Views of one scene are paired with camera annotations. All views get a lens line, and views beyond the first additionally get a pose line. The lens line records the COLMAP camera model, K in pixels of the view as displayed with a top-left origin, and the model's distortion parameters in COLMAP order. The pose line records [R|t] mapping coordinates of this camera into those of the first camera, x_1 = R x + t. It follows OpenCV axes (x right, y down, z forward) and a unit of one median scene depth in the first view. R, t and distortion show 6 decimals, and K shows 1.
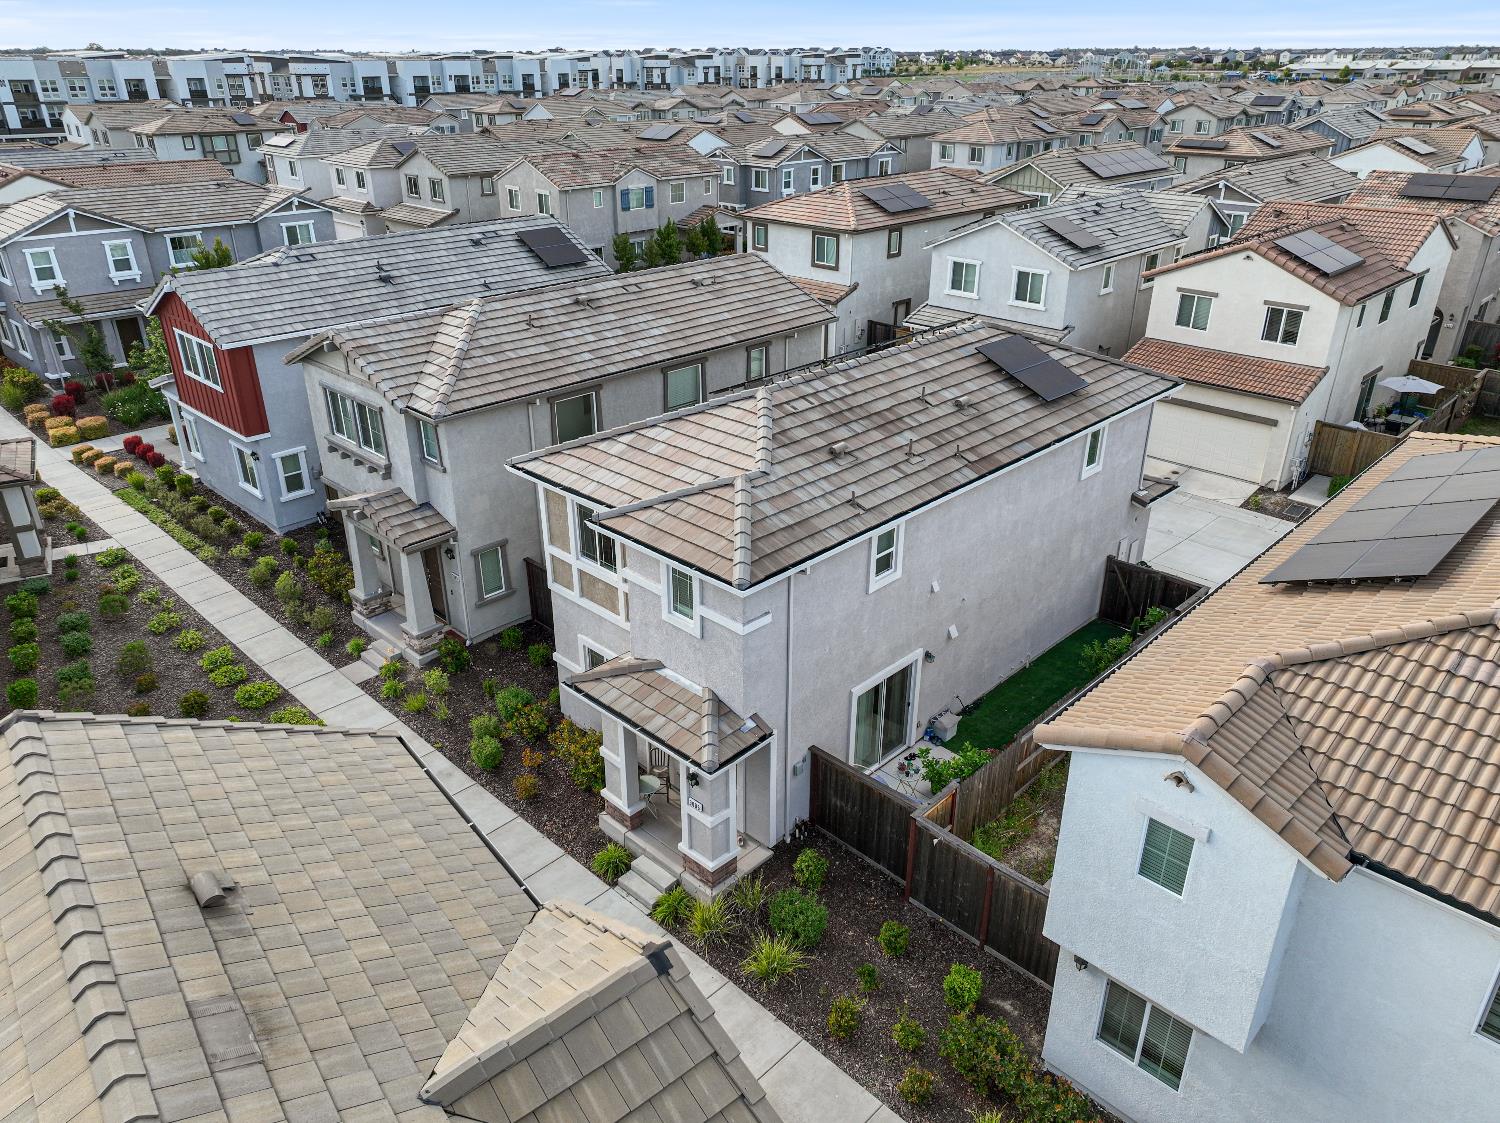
lens RADIAL K [[1057.4, 0, 745.7], [0, 1057.4, 560.1], [0, 0, 1]] dist [-0.004669, 0.024238]
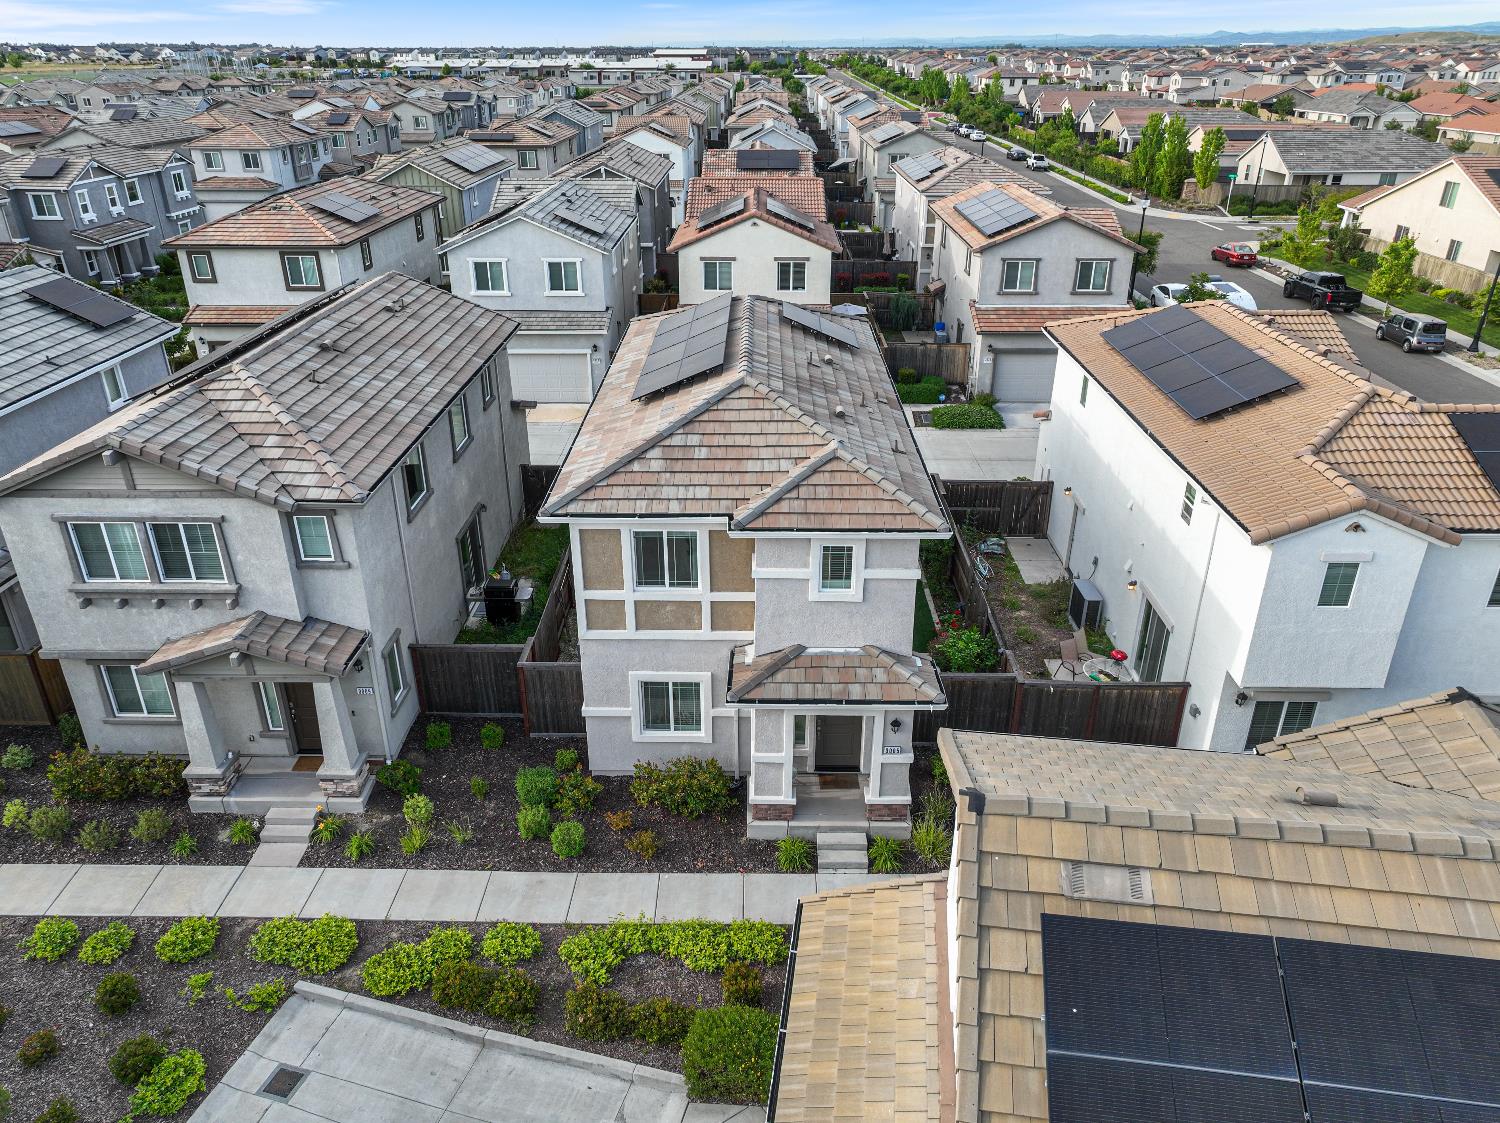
lens RADIAL K [[1057.4, 0, 753.7], [0, 1057.4, 563.4], [0, 0, 1]] dist [-0.004669, 0.024238]
pose [[0.723966, -0.302193, 0.620123, -0.329283], [0.299493, 0.947493, 0.112080, -0.049069], [-0.621432, 0.104580, 0.776457, 0.098085]]
